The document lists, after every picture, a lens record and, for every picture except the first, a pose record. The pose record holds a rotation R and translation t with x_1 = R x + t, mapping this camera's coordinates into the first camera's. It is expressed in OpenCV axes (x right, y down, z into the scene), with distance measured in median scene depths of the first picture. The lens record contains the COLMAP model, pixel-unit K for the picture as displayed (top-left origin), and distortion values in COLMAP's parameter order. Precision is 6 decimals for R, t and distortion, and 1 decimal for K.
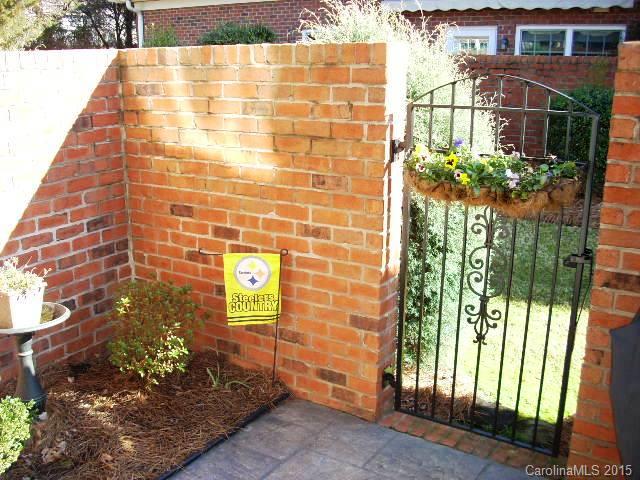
lens RADIAL K [[733.7, 0, 319.5], [0, 733.7, 240.5], [0, 0, 1]] dist [-0.129411, 0.000000]
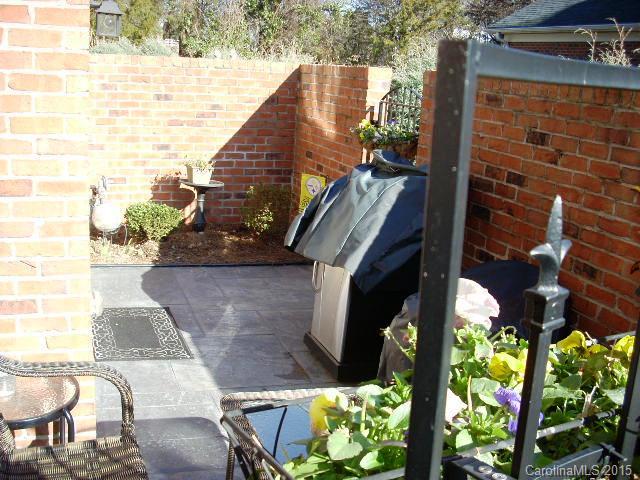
lens RADIAL K [[733.7, 0, 320.2], [0, 733.7, 239.9], [0, 0, 1]] dist [-0.129411, 0.000000]
pose [[0.804570, 0.197691, -0.559988, 0.915353], [-0.223809, 0.974375, 0.022420, 0.120985], [0.550070, 0.107292, 0.828198, -0.471892]]
